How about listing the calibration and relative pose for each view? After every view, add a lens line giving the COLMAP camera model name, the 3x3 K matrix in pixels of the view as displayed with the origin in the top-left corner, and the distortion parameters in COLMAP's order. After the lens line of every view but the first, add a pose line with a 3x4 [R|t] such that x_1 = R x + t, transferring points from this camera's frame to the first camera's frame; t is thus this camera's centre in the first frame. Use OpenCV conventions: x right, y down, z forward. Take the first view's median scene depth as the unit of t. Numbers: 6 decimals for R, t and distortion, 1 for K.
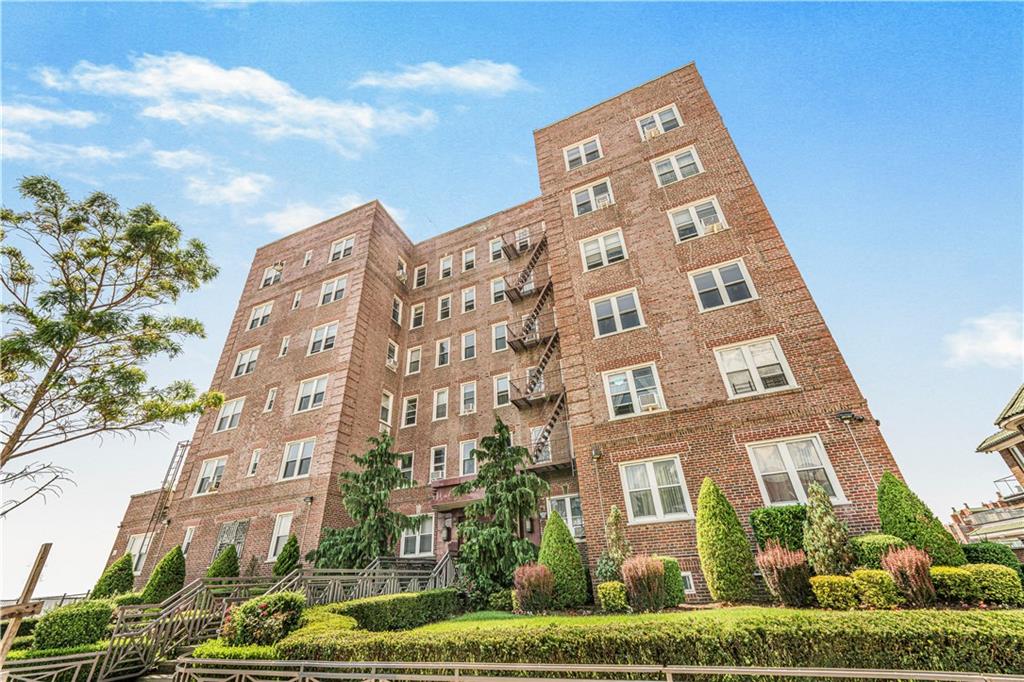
lens RADIAL K [[408.7, 0, 522.3], [0, 408.7, 359.5], [0, 0, 1]] dist [-0.007147, -0.002494]
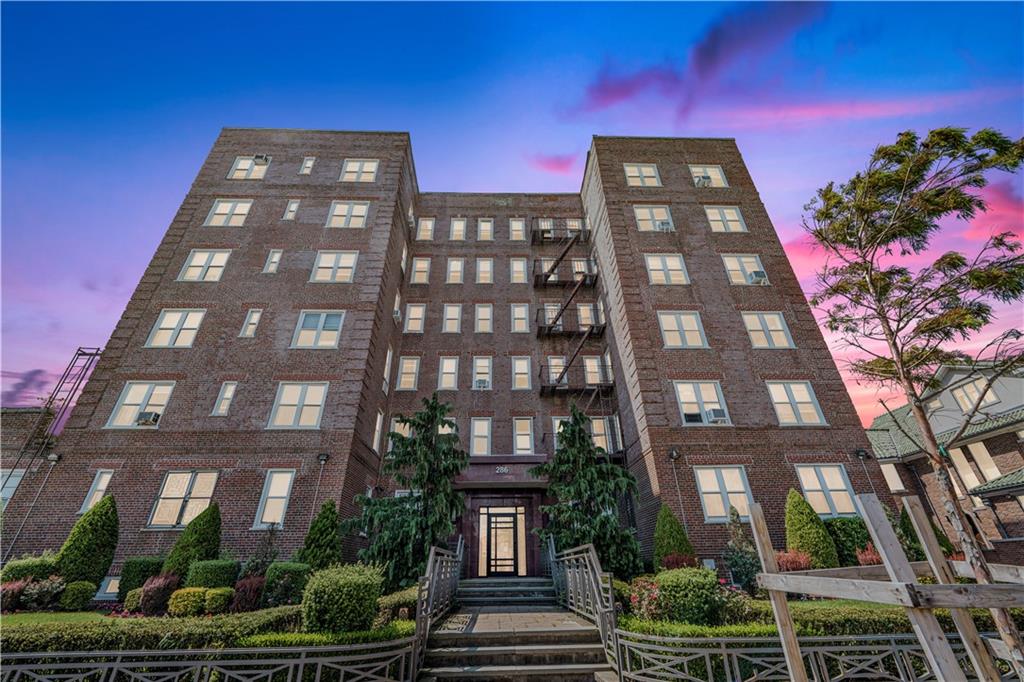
lens RADIAL K [[408.7, 0, 521.8], [0, 408.7, 344.5], [0, 0, 1]] dist [-0.007147, -0.002494]
pose [[0.911708, 0.233444, 0.338072, -0.459692], [-0.228174, 0.972017, -0.055857, 0.074927], [-0.341651, -0.026214, 0.939461, 0.094458]]
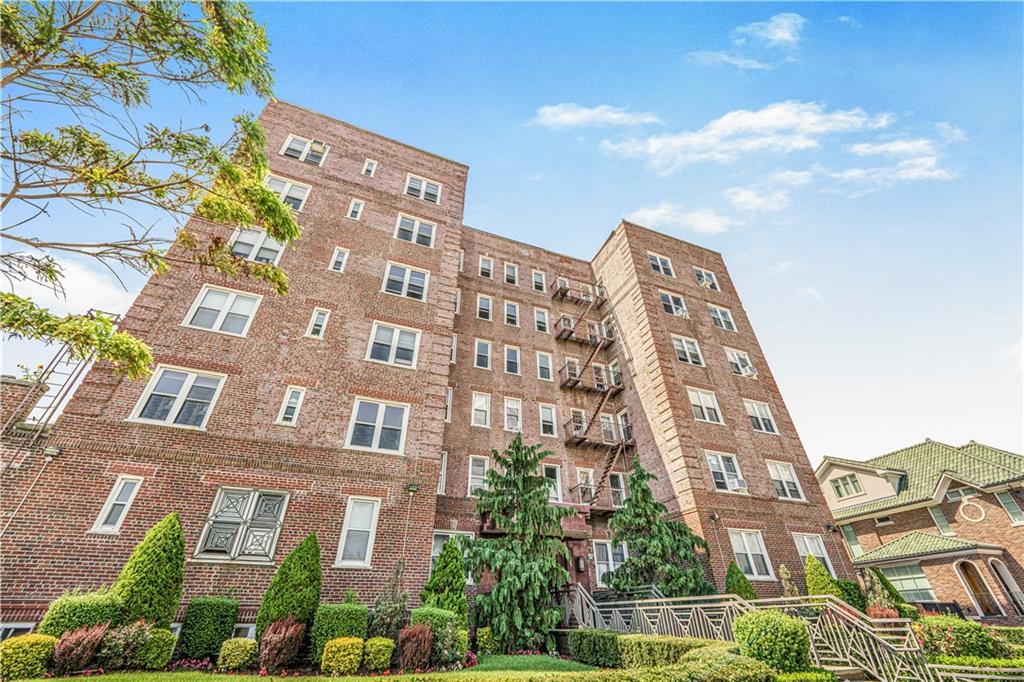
lens RADIAL K [[408.7, 0, 521.0], [0, 408.7, 344.9], [0, 0, 1]] dist [-0.007147, -0.002494]
pose [[0.722211, 0.432659, 0.539647, -0.840470], [-0.363502, 0.901192, -0.236050, 0.198342], [-0.588454, -0.025685, 0.808123, 0.264483]]
